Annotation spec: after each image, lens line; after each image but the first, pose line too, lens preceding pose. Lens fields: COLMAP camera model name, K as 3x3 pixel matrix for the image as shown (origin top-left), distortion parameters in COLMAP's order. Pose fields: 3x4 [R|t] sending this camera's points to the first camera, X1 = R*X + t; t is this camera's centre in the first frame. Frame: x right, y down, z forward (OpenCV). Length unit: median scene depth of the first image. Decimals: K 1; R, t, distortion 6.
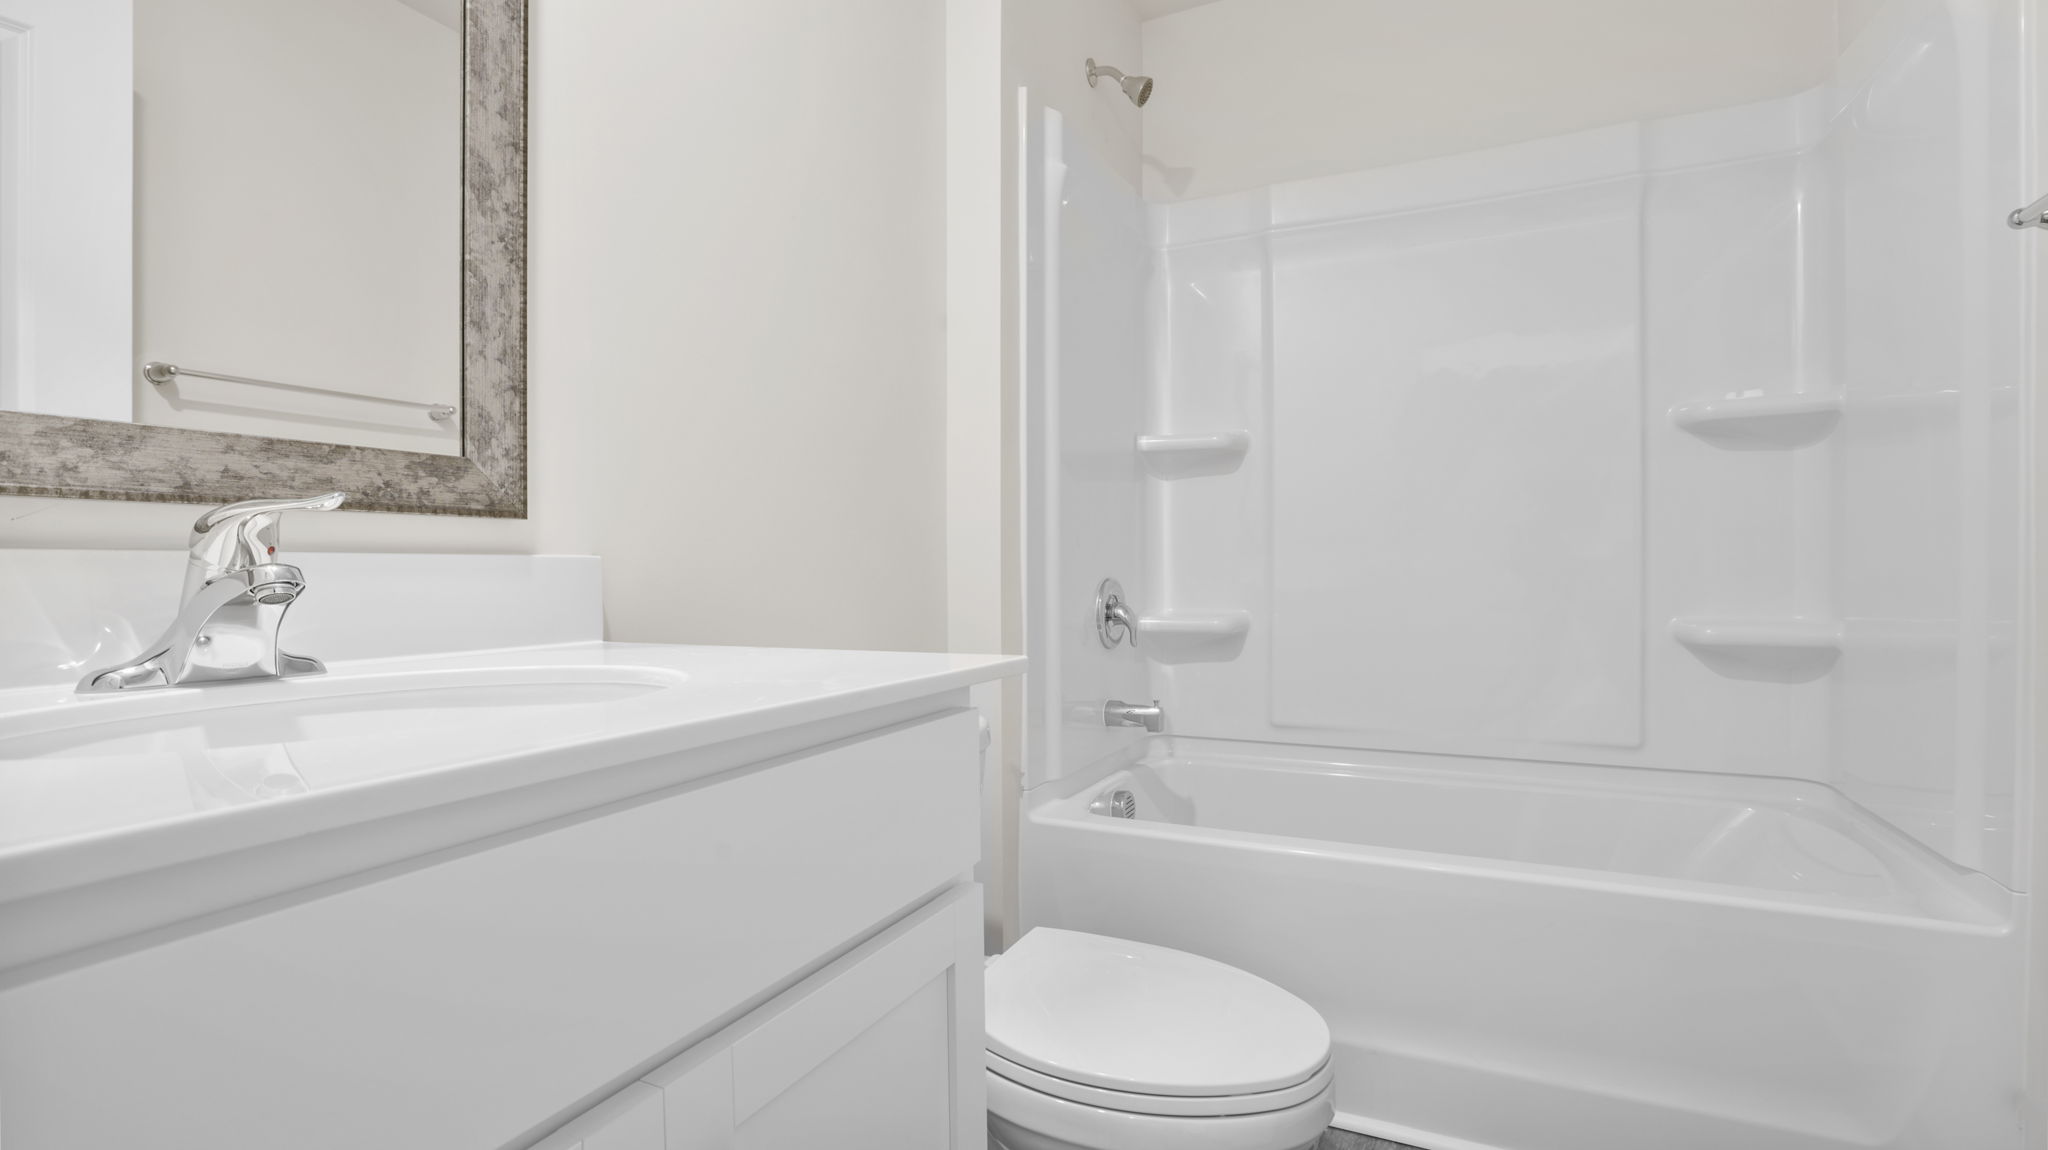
lens RADIAL K [[935.8, 0, 1022.3], [0, 935.8, 576.2], [0, 0, 1]] dist [-0.002202, -0.000079]
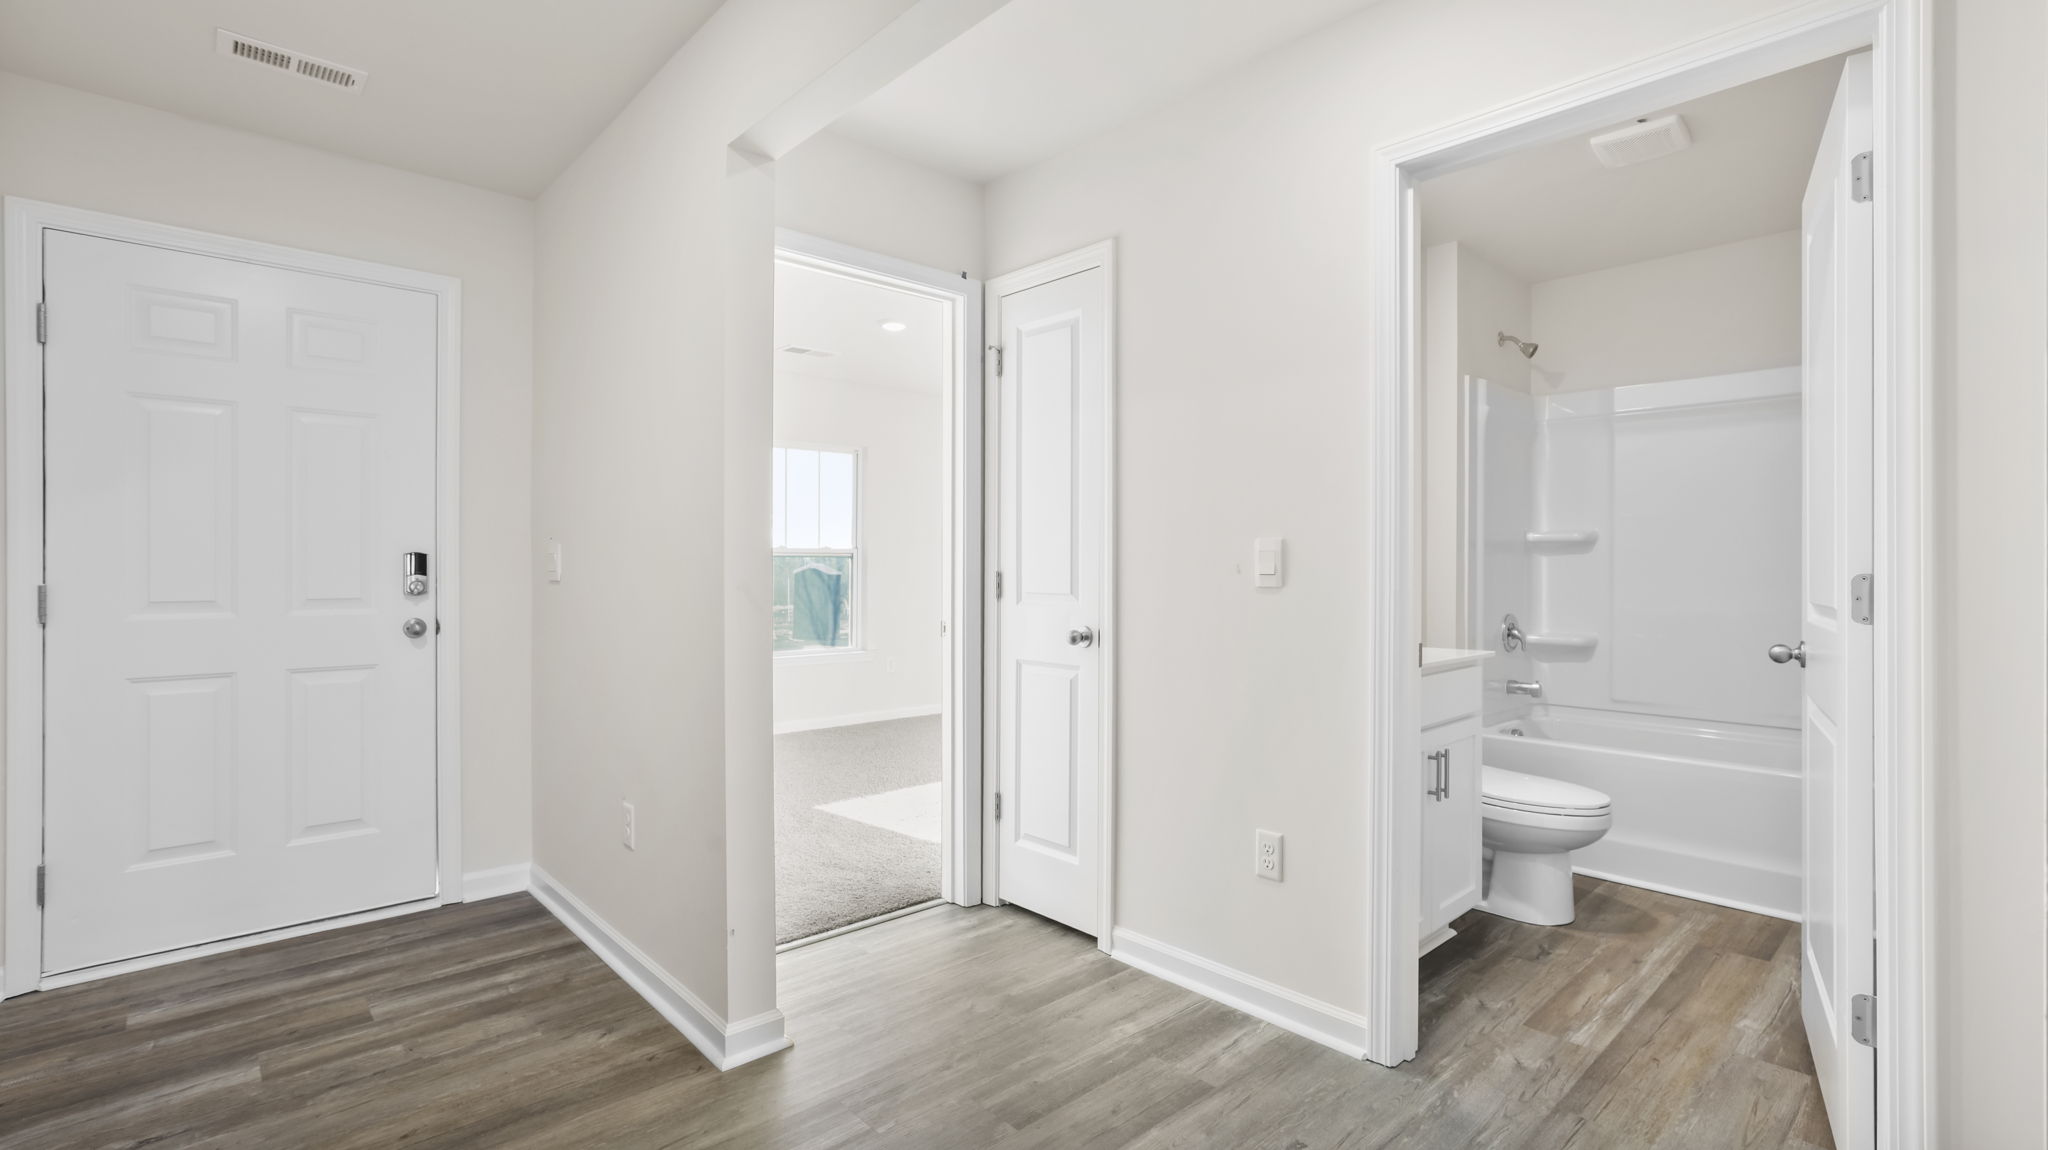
lens RADIAL K [[935.8, 0, 1036.2], [0, 935.8, 566.8], [0, 0, 1]] dist [-0.002202, -0.000079]
pose [[0.940659, 0.008810, -0.339239, -0.154113], [-0.009897, 0.999950, -0.001475, -0.075610], [0.339209, 0.004745, 0.940699, -1.013118]]
